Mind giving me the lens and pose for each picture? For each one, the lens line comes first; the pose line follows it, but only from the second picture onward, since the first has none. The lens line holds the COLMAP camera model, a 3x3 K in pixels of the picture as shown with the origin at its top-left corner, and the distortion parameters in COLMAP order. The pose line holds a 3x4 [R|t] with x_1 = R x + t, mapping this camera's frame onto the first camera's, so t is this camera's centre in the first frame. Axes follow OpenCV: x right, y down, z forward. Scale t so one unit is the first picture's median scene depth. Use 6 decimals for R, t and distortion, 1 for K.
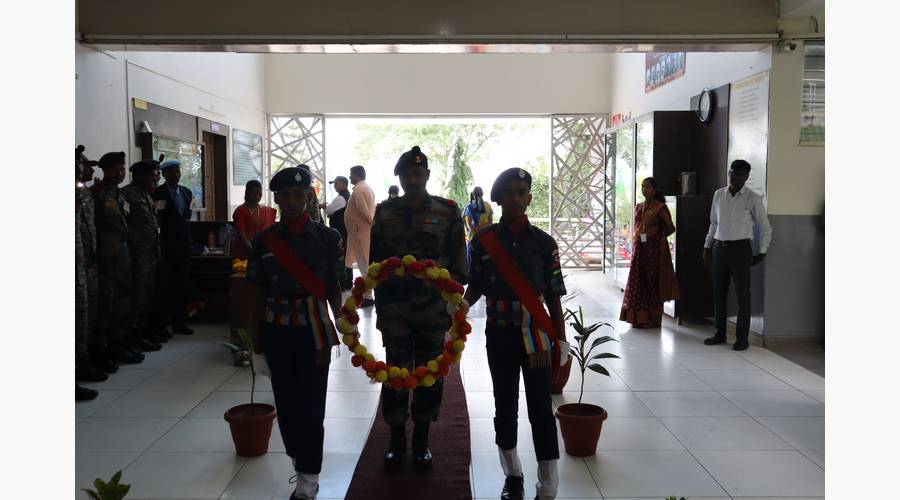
lens RADIAL K [[772.6, 0, 447.0], [0, 772.6, 249.6], [0, 0, 1]] dist [0.009694, 0.016338]
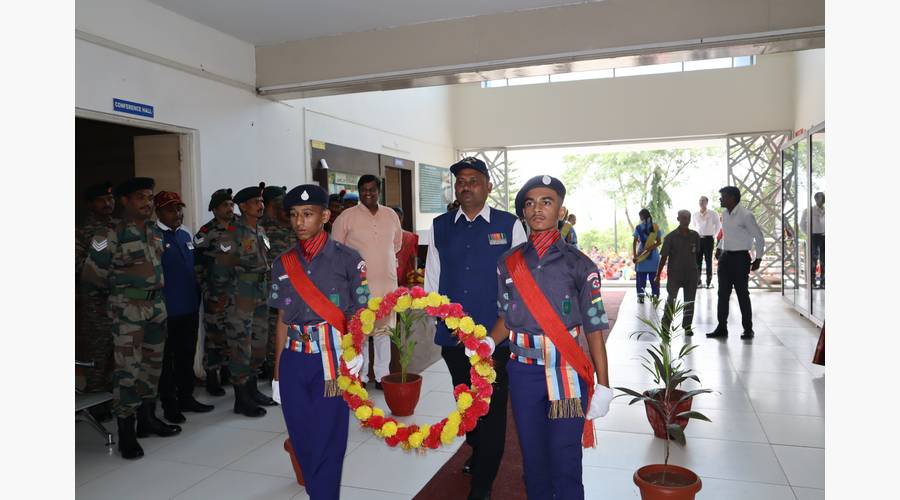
lens RADIAL K [[660.1, 0, 429.7], [0, 660.1, 263.7], [0, 0, 1]] dist [-0.076987, 0.008845]
pose [[0.939275, -0.002649, -0.343156, 0.060424], [-0.000338, 0.999963, -0.008644, -0.000812], [0.343166, 0.008235, 0.939239, 0.083933]]
